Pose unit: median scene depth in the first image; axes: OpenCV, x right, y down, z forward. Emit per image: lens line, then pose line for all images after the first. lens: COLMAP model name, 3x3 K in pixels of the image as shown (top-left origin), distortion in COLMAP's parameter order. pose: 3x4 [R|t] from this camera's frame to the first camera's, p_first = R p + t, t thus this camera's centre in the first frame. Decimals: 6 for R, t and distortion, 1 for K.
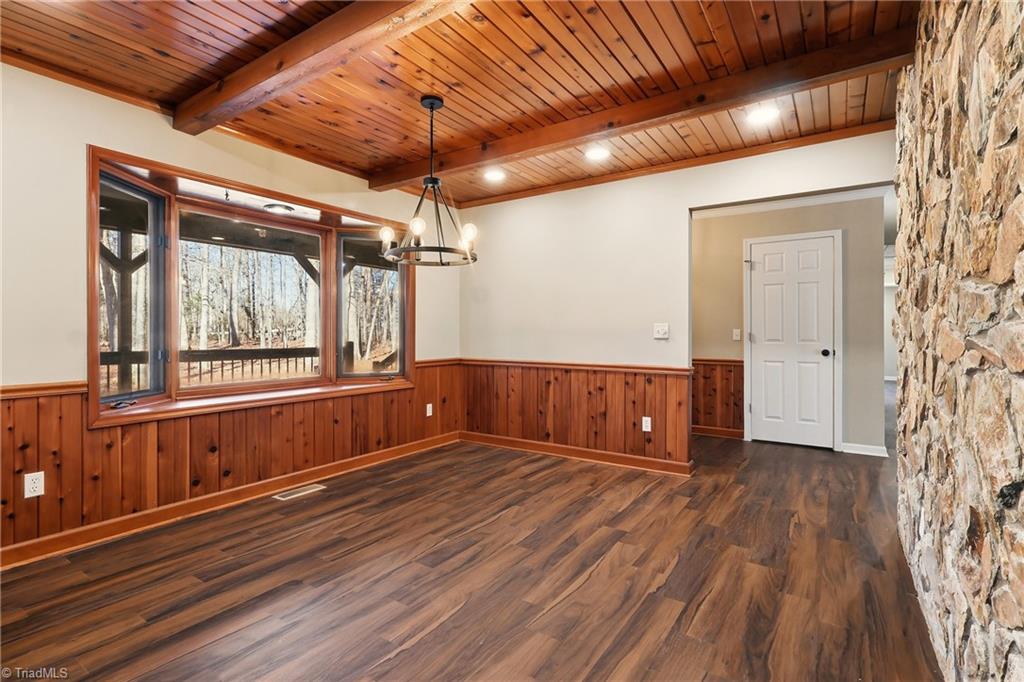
lens RADIAL K [[480.6, 0, 518.9], [0, 480.6, 336.1], [0, 0, 1]] dist [0.002915, 0.001186]
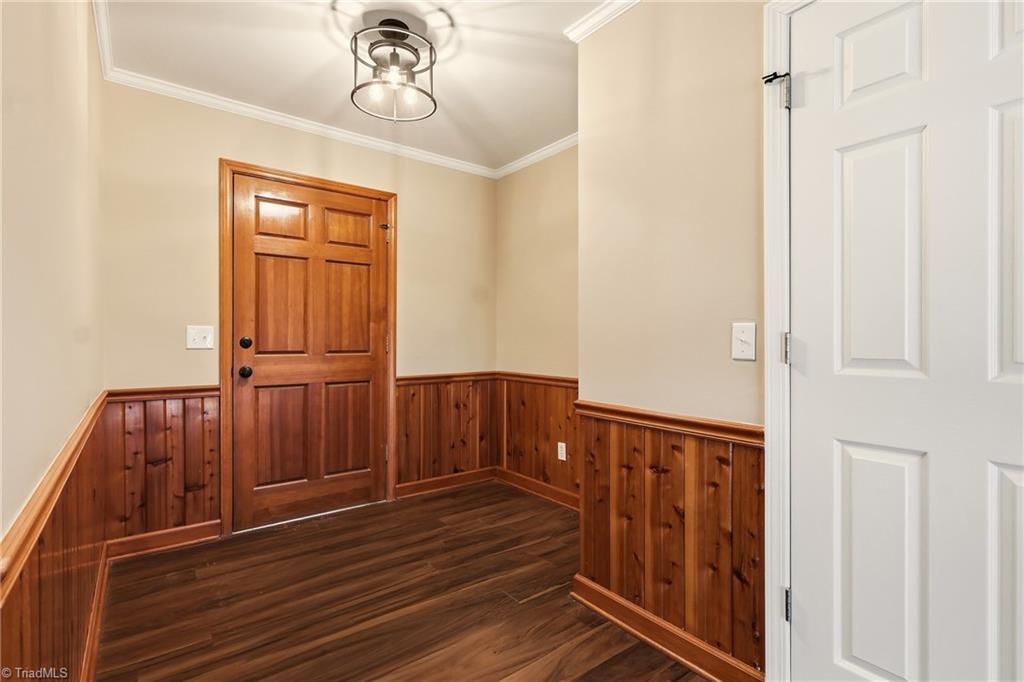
lens RADIAL K [[480.6, 0, 506.3], [0, 480.6, 345.1], [0, 0, 1]] dist [0.002915, 0.001186]
pose [[0.951842, -0.003157, -0.306574, 0.396962], [0.004181, 0.999988, 0.002684, -0.001672], [0.306562, -0.003836, 0.951843, 0.659099]]
